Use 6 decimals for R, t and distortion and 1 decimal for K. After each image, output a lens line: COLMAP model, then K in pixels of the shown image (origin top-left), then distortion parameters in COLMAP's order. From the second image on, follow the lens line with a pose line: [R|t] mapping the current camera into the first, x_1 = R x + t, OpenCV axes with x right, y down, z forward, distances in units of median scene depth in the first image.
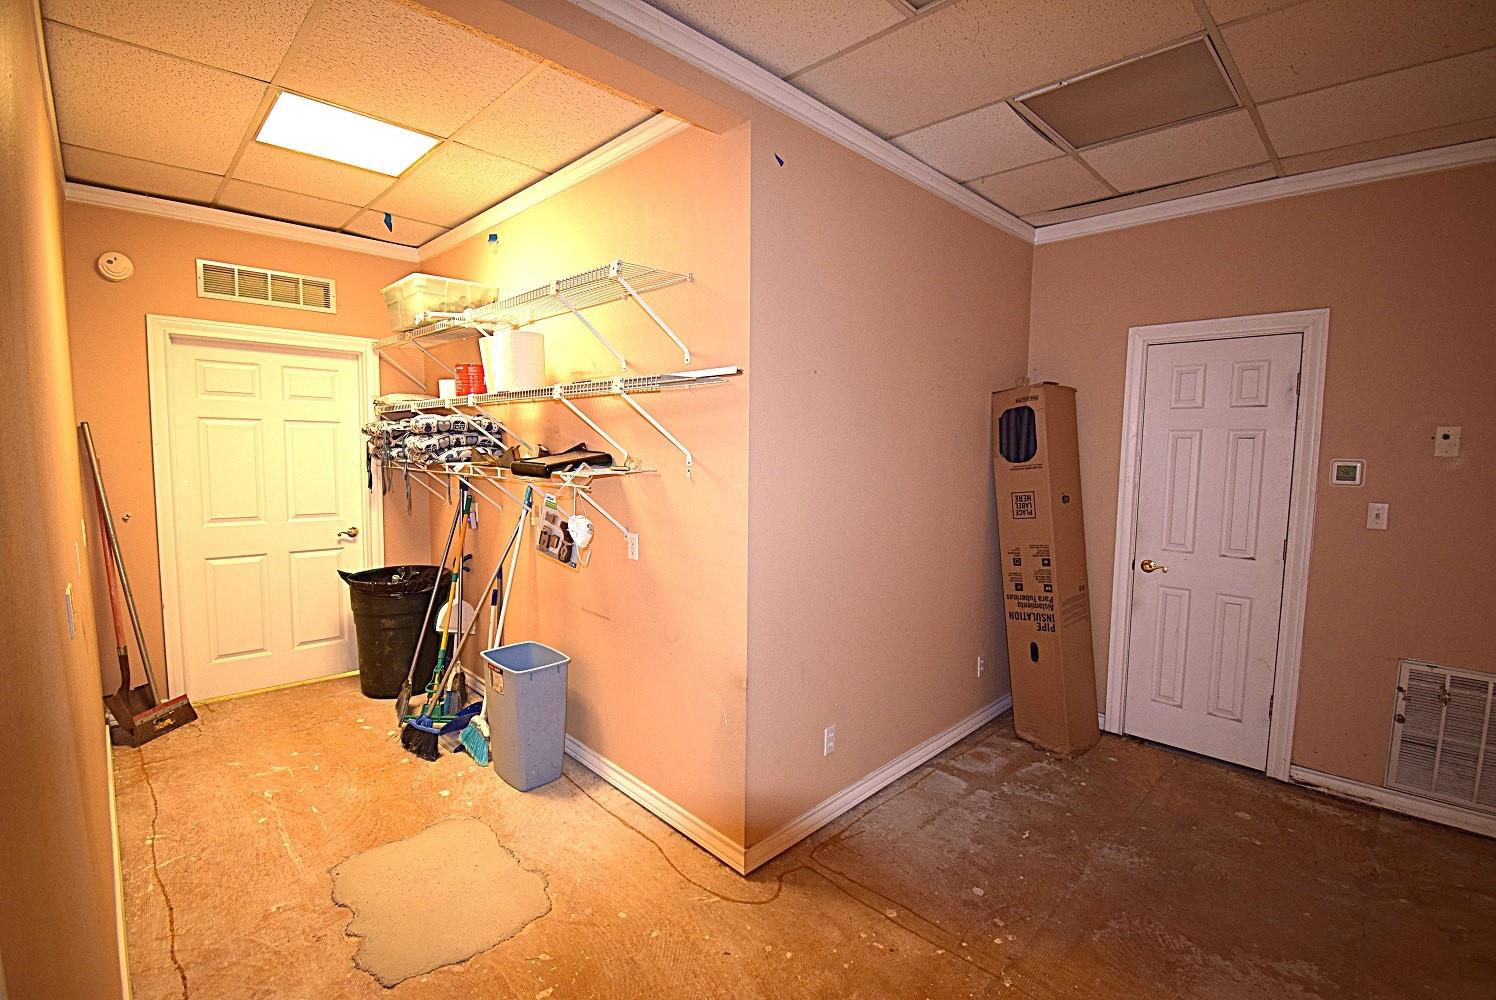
lens RADIAL K [[665.9, 0, 751.6], [0, 665.9, 505.0], [0, 0, 1]] dist [-0.002040, -0.000473]
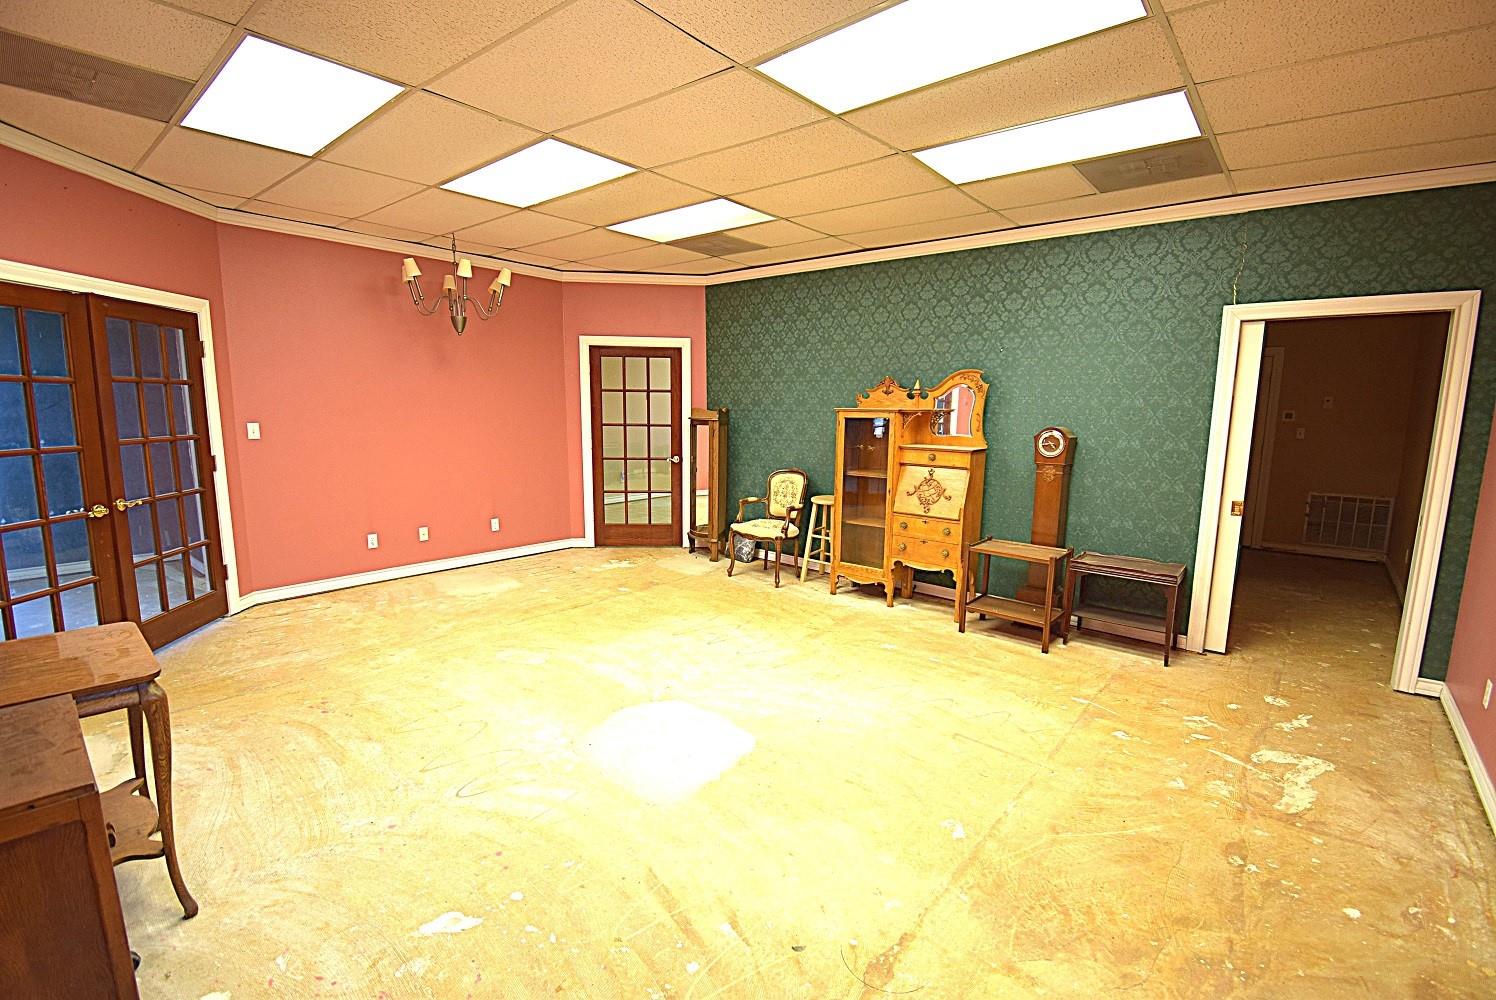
lens RADIAL K [[665.9, 0, 751.4], [0, 665.9, 502.4], [0, 0, 1]] dist [-0.002040, -0.000473]
pose [[0.996979, -0.015450, 0.076113, -0.524272], [0.010785, 0.998060, 0.061318, 0.042125], [-0.076913, -0.060312, 0.995212, -0.535337]]
